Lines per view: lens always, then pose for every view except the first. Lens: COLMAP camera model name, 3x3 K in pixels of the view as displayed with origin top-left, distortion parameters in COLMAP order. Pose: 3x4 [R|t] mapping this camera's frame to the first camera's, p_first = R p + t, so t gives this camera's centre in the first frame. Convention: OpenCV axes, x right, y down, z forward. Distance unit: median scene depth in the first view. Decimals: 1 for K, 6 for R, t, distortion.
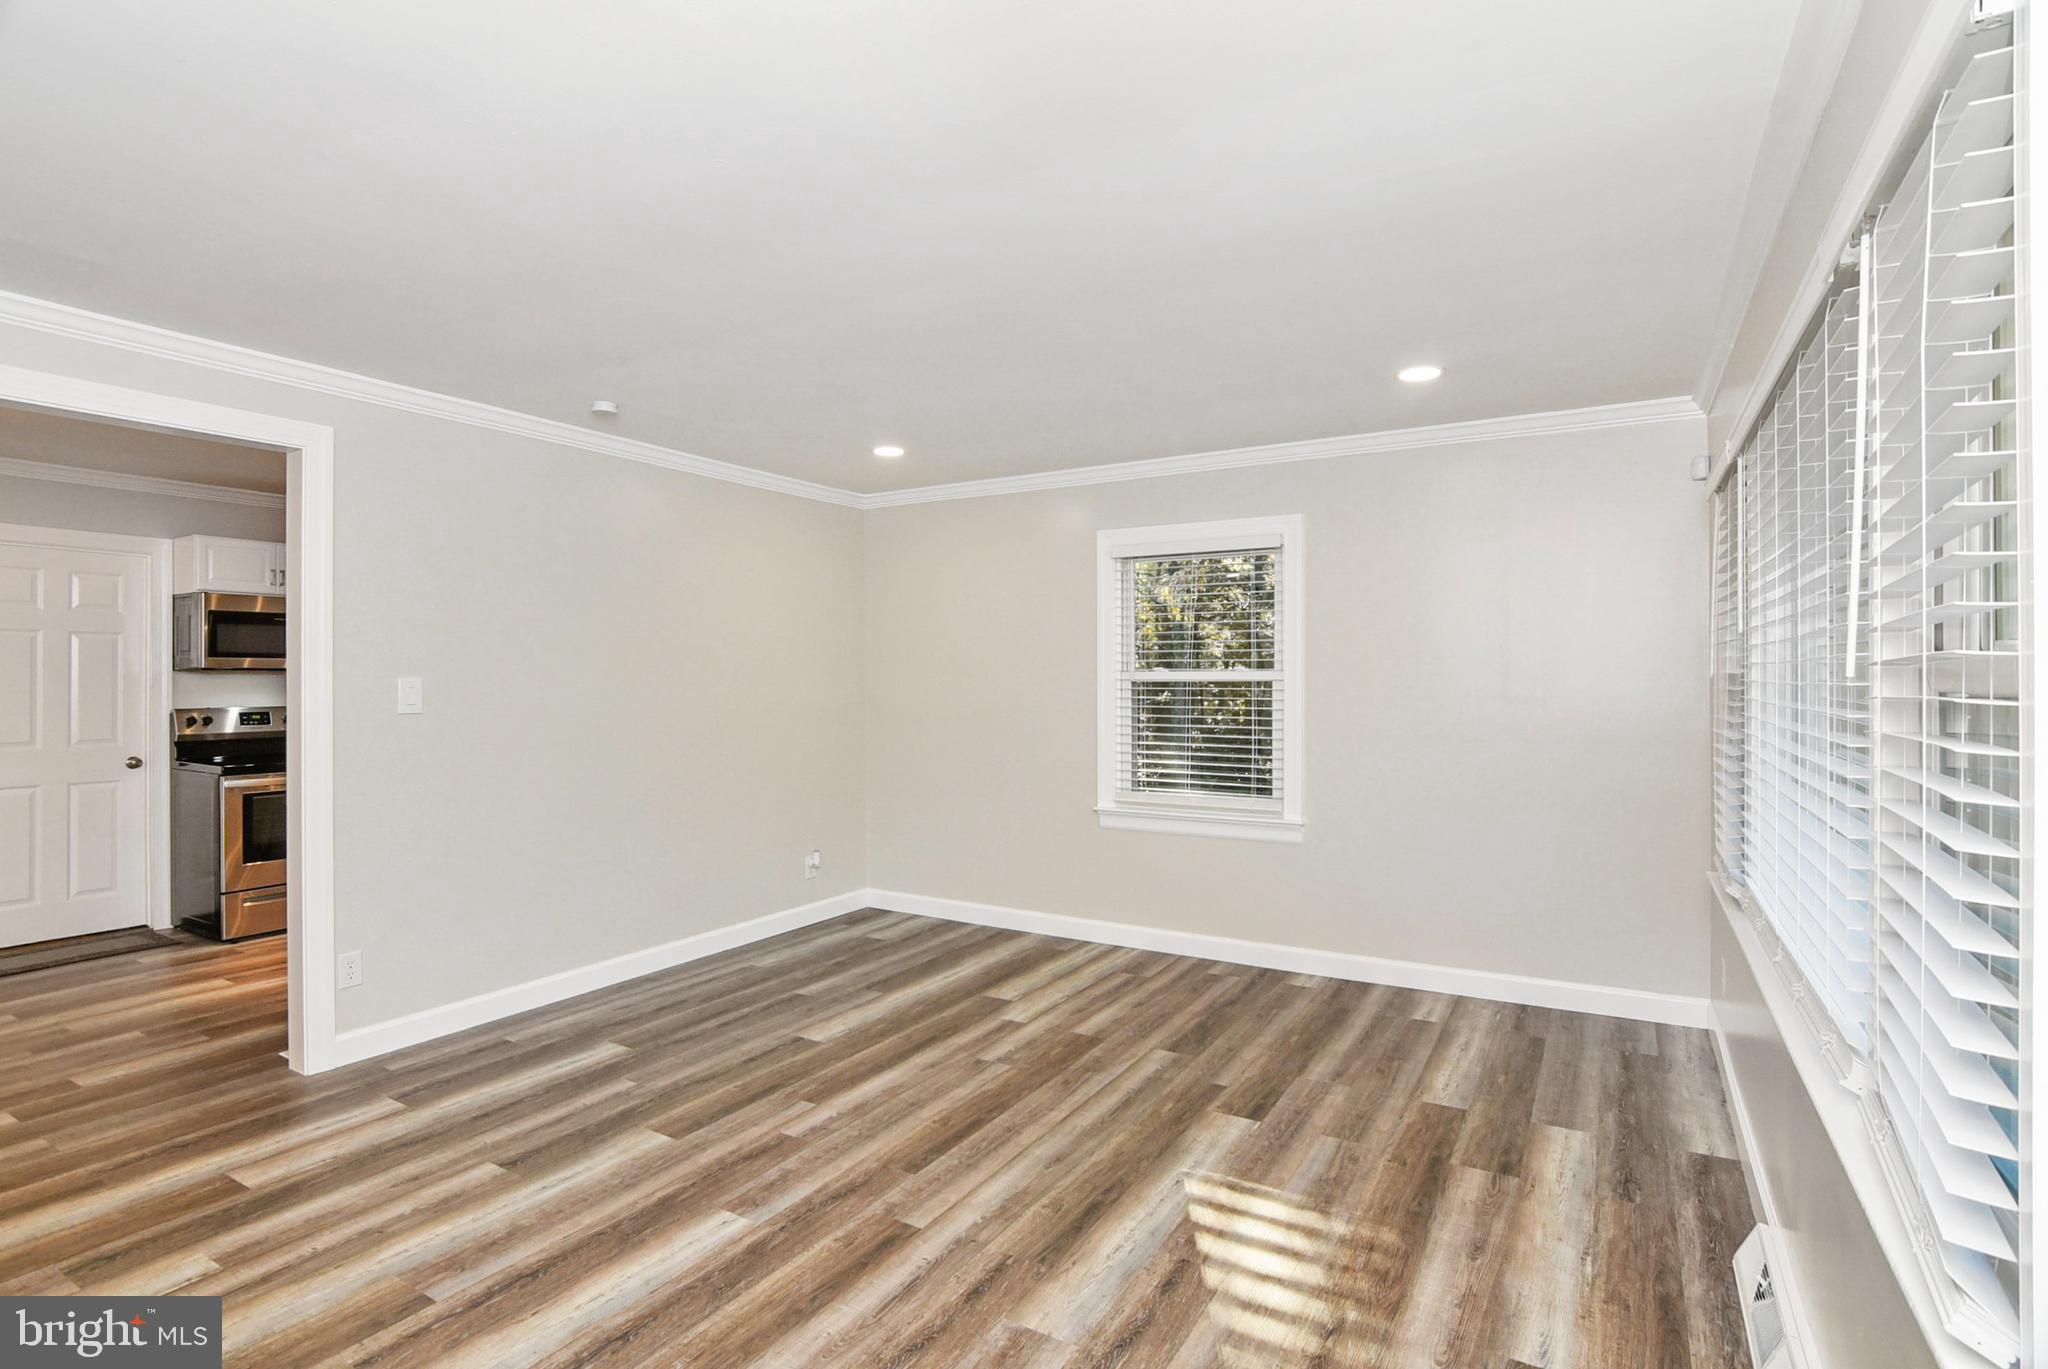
lens RADIAL K [[1009.9, 0, 1019.1], [0, 1009.9, 675.1], [0, 0, 1]] dist [-0.026775, 0.008234]
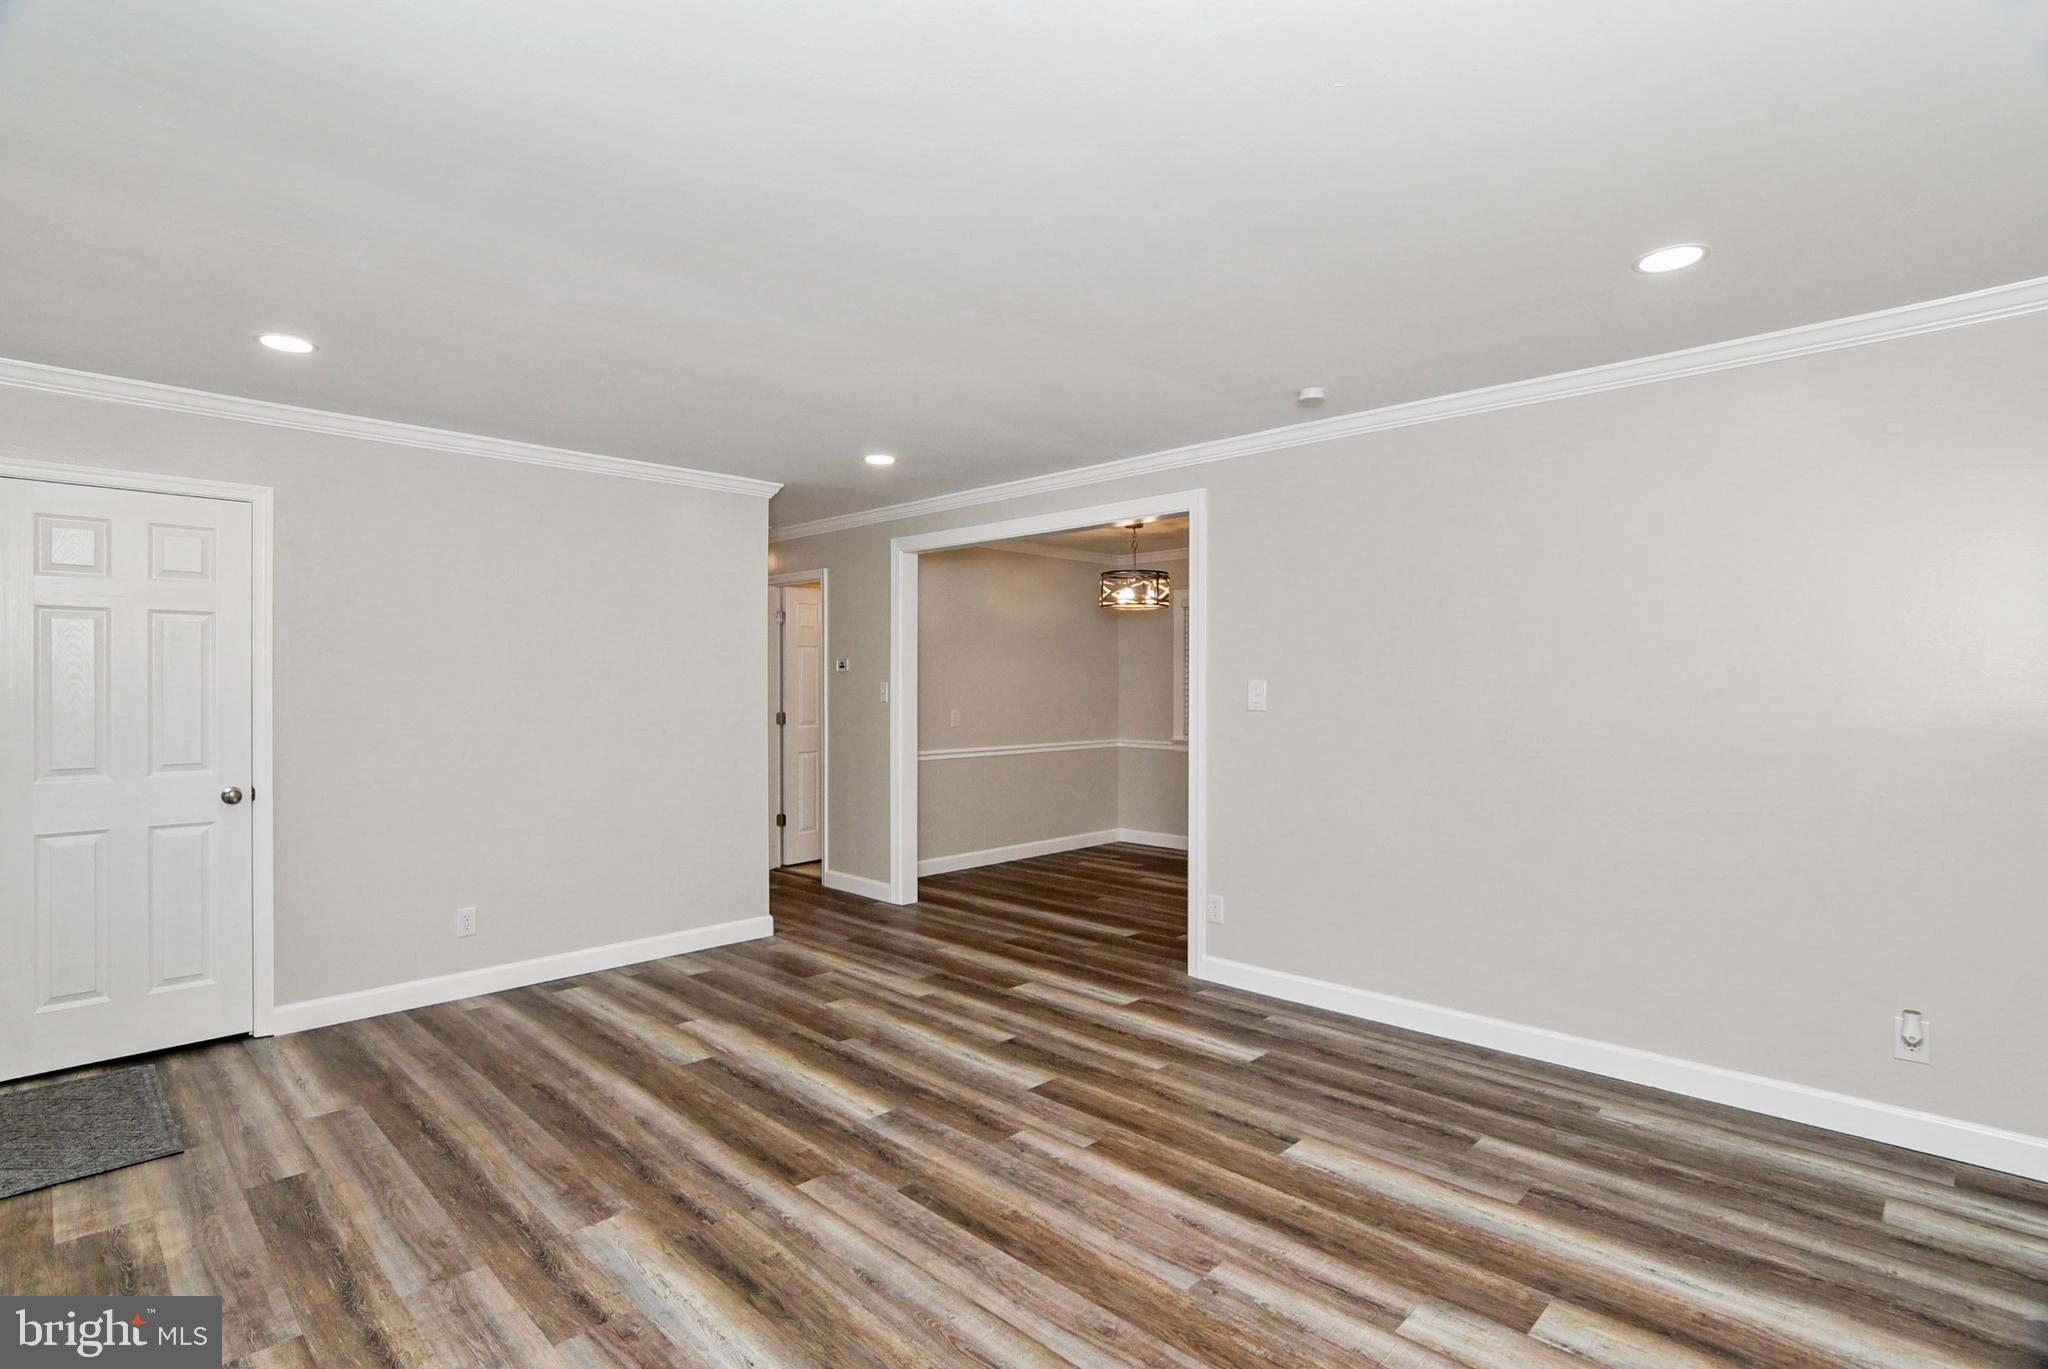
lens RADIAL K [[1009.9, 0, 1018.0], [0, 1009.9, 683.7], [0, 0, 1]] dist [-0.026775, 0.008234]
pose [[-0.245534, 0.001259, -0.969387, 0.670988], [0.005948, 0.999982, -0.000208, 0.005814], [0.969370, -0.005817, -0.245537, 1.123961]]
